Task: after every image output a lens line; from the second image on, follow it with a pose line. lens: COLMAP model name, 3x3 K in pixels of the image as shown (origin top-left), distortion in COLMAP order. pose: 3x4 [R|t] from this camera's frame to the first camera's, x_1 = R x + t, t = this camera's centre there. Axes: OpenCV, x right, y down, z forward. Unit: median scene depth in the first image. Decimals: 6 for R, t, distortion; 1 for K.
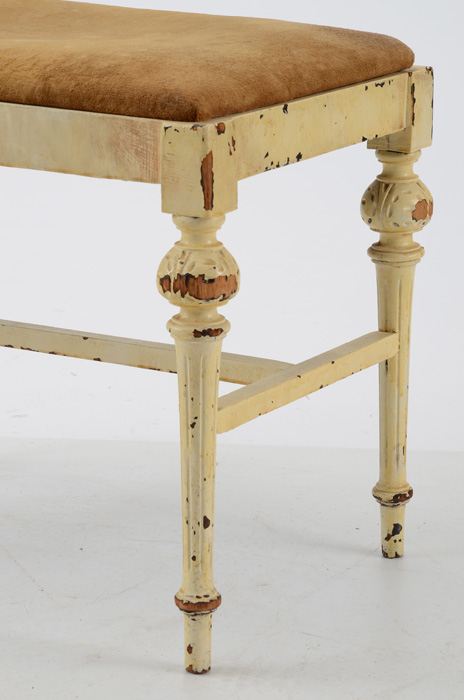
lens RADIAL K [[2633.0, 0, 232.0], [0, 2633.0, 350.0], [0, 0, 1]] dist [1.292941, 0.380773]
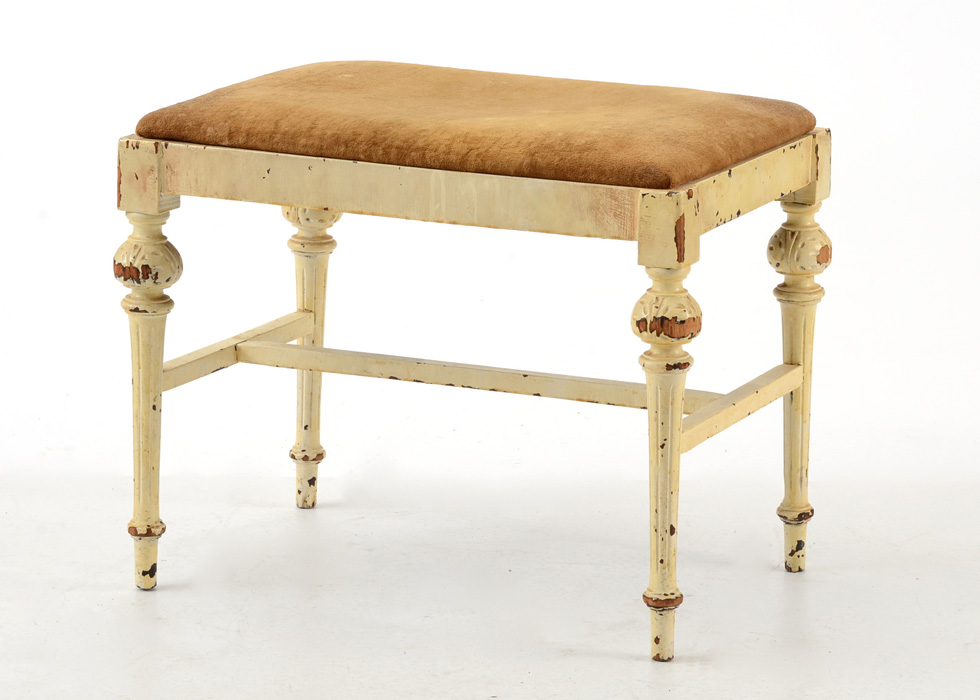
lens RADIAL K [[4292.7, 0, 509.3], [0, 4292.7, 344.3], [0, 0, 1]] dist [1.448234, -1.008707]
pose [[0.994682, -0.020063, 0.101021, -0.253333], [0.021893, 0.999615, -0.017048, 0.013469], [-0.100640, 0.019169, 0.994738, -0.820207]]
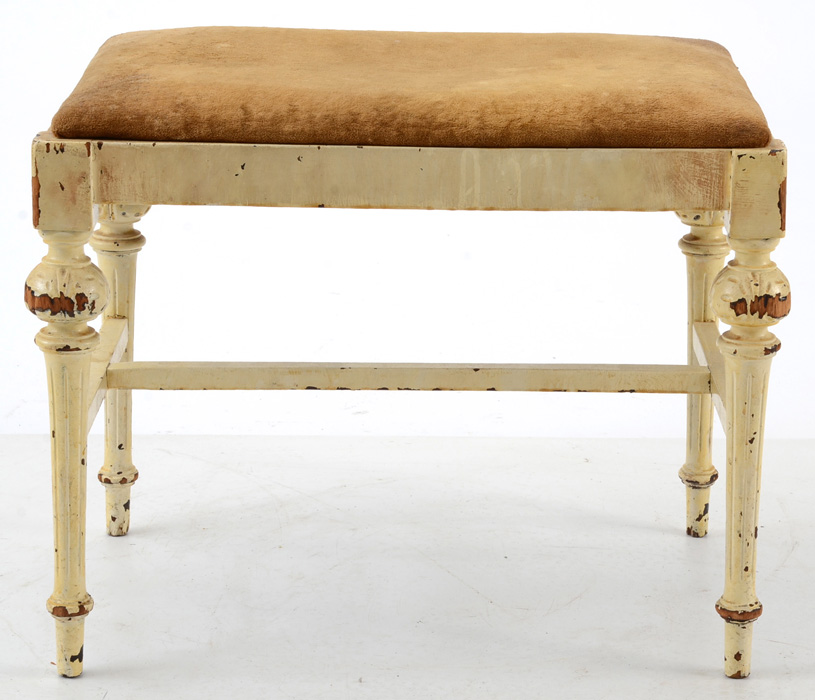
lens RADIAL K [[2708.1, 0, 481.4], [0, 2708.1, 334.3], [0, 0, 1]] dist [0.647989, 0.586052]
pose [[0.852903, -0.135041, 0.504303, -0.584611], [0.118554, 0.990830, 0.064818, -0.086253], [-0.508431, 0.004503, 0.861091, 0.134137]]
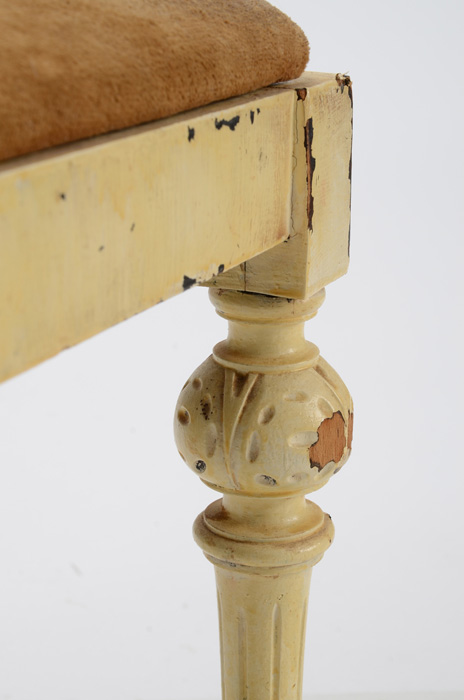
lens RADIAL K [[1695.2, 0, 232.0], [0, 1695.2, 350.0], [0, 0, 1]] dist [0.356105, -0.061768]
pose [[0.994636, -0.021185, 0.101243, 0.033038], [0.016613, 0.998813, 0.045786, -0.080326], [-0.102093, -0.043858, 0.993808, 0.783368]]
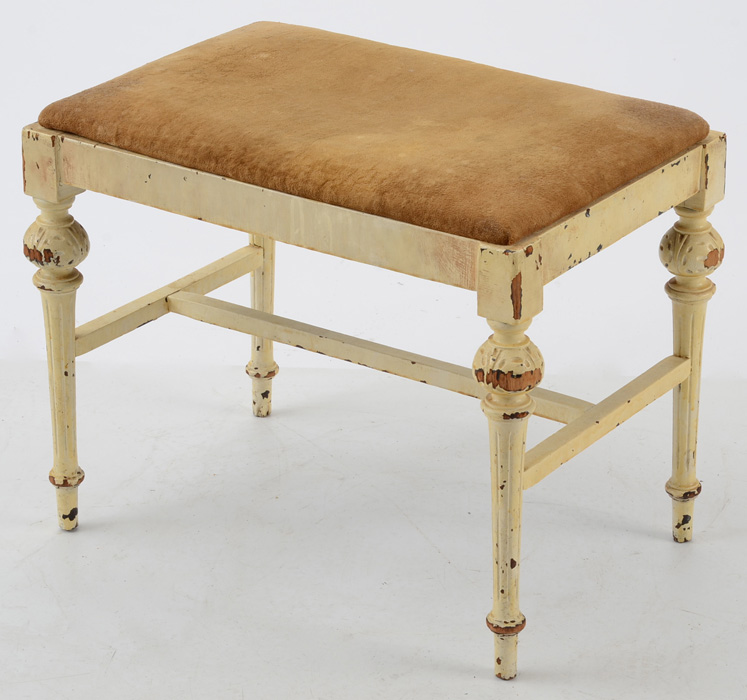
lens RADIAL K [[2787.4, 0, 373.5], [0, 2787.4, 350.0], [0, 0, 1]] dist [0.704955, -0.349388]
pose [[0.997078, 0.020187, -0.073672, 0.017124], [-0.007346, 0.985318, 0.170573, -0.225221], [0.076034, -0.169534, 0.982587, -0.198436]]
